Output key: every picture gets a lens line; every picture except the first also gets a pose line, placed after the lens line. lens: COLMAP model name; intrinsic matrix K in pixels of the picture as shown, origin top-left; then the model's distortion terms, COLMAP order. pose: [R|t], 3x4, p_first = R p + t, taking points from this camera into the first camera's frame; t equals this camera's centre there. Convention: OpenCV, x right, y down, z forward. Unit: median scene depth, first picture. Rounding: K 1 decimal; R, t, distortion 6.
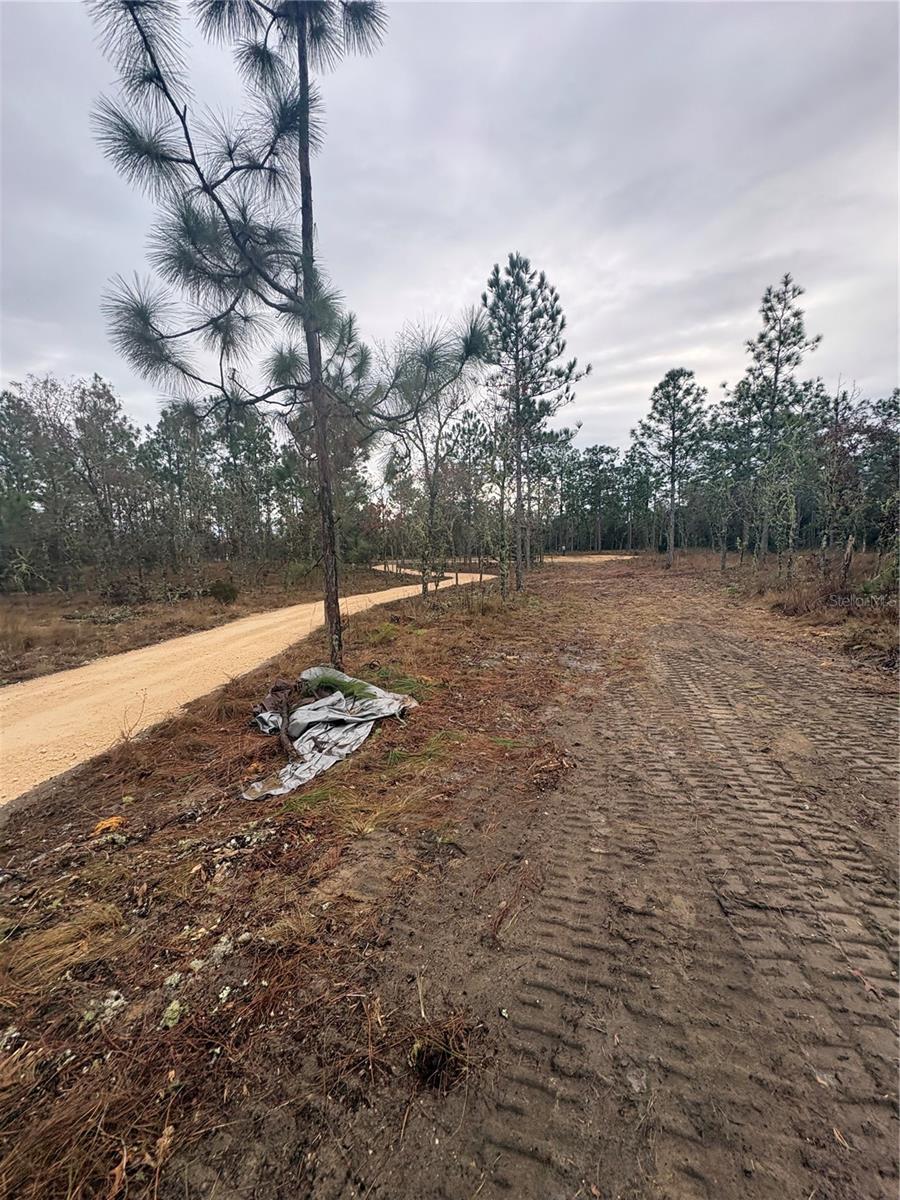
lens RADIAL K [[476.1, 0, 442.6], [0, 476.1, 595.7], [0, 0, 1]] dist [-0.000133, 0.000576]
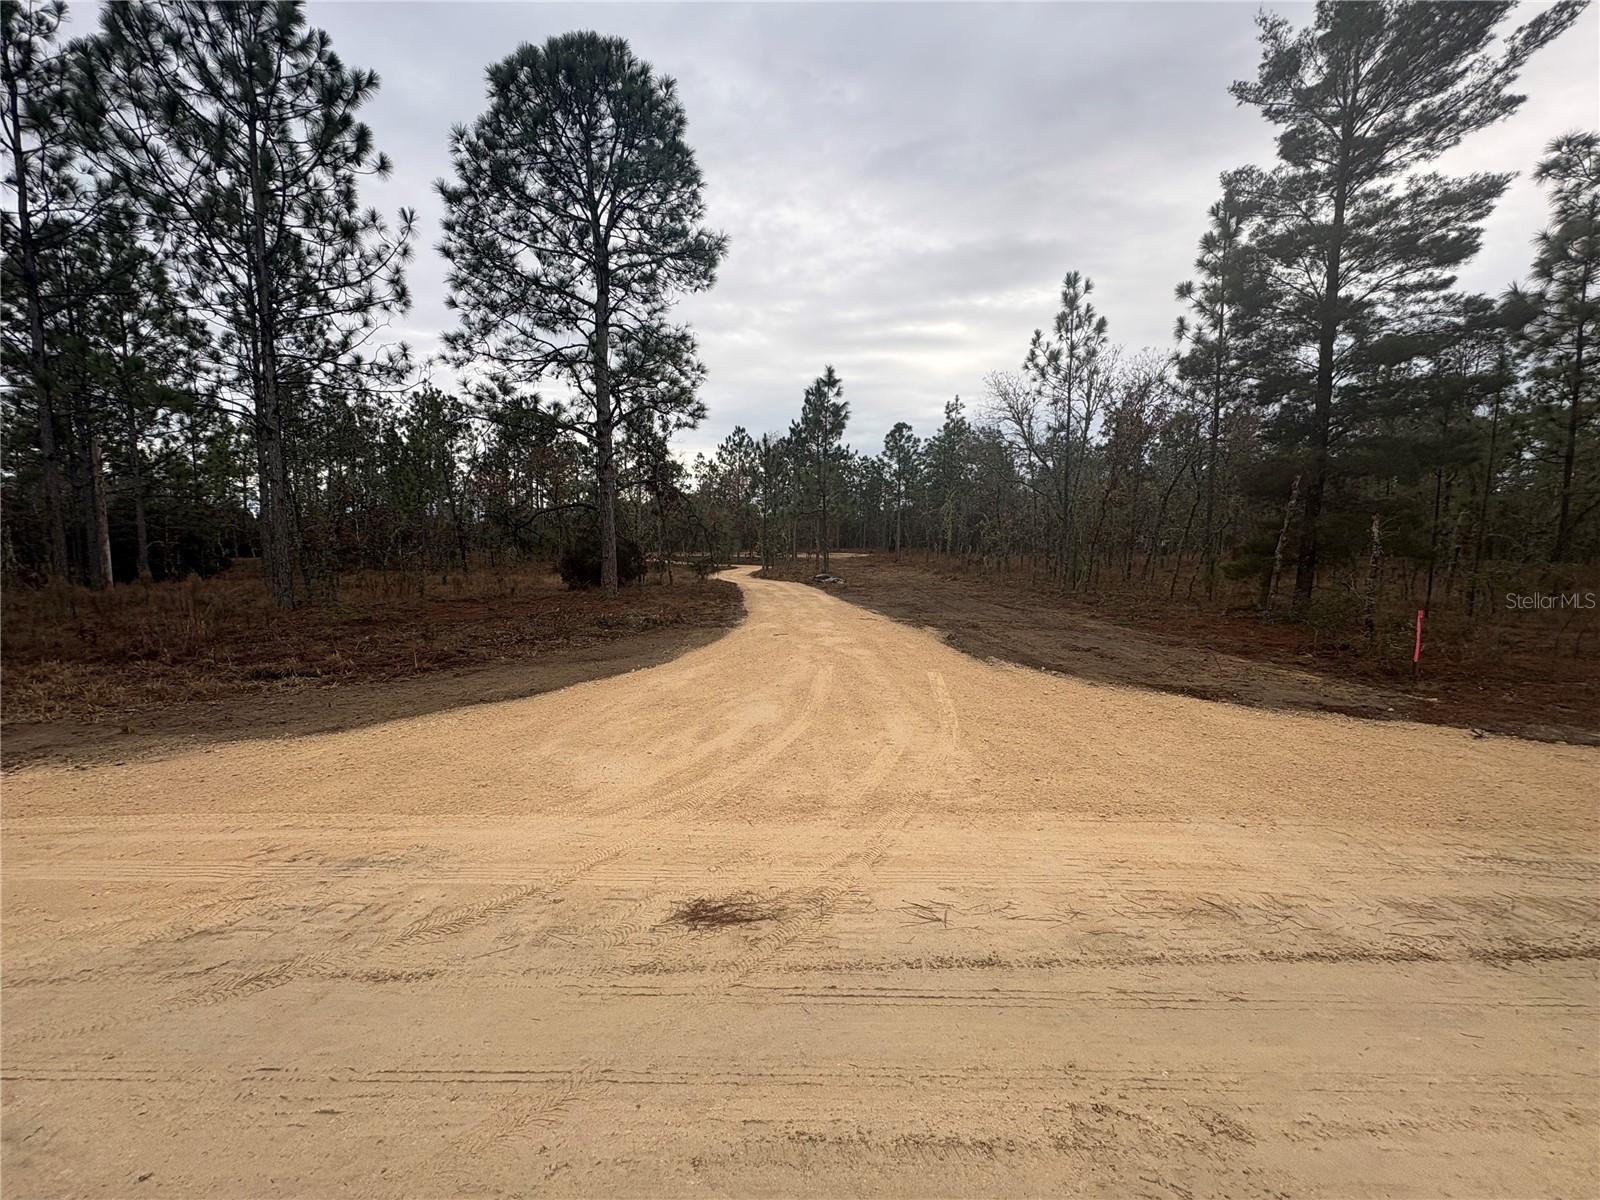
lens RADIAL K [[634.8, 0, 796.4], [0, 634.8, 598.4], [0, 0, 1]] dist [-0.000133, 0.000576]
pose [[0.959471, 0.001632, 0.281803, -0.340454], [0.001107, 0.999954, -0.009558, 0.066411], [-0.281806, 0.009483, 0.959425, -0.722216]]
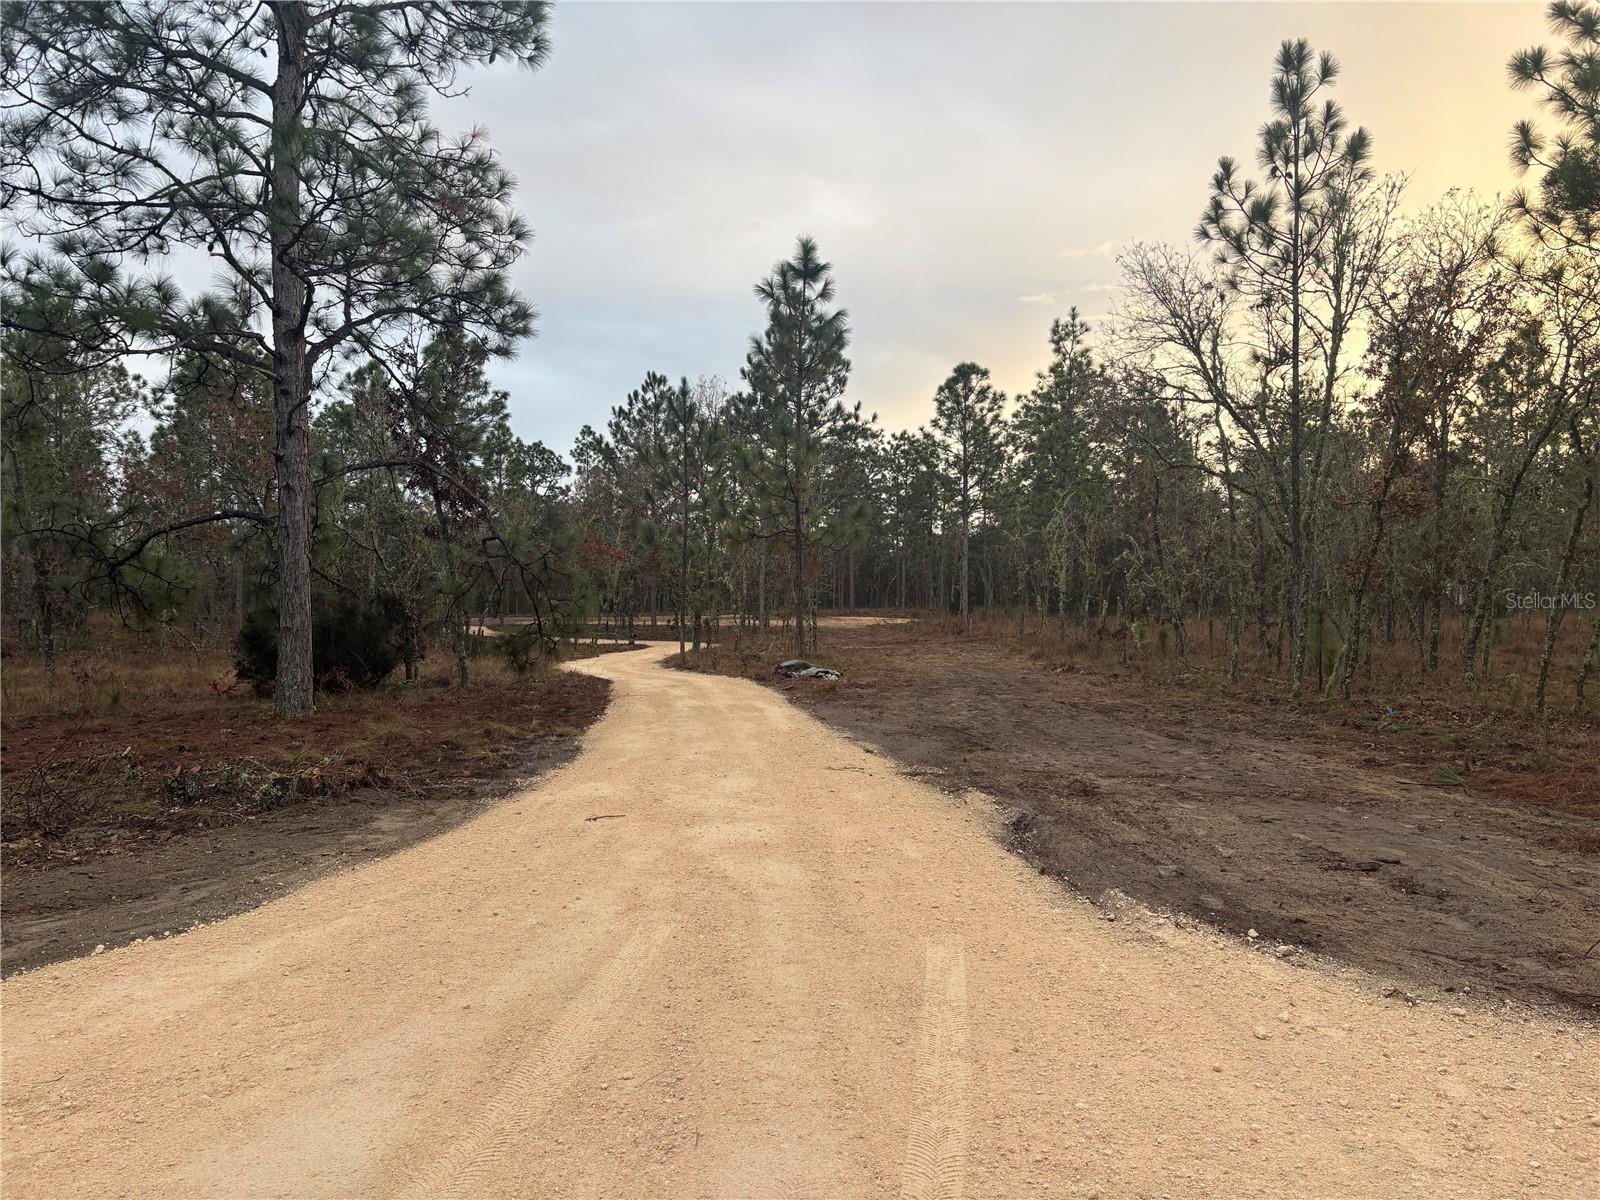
lens RADIAL K [[1205.6, 0, 790.0], [0, 1205.6, 607.4], [0, 0, 1]] dist [0.050282, -0.052895]
pose [[0.958481, 0.020132, 0.284444, -0.287735], [0.005543, 0.996001, -0.089171, 0.060524], [-0.285102, 0.087045, 0.954536, -0.656974]]
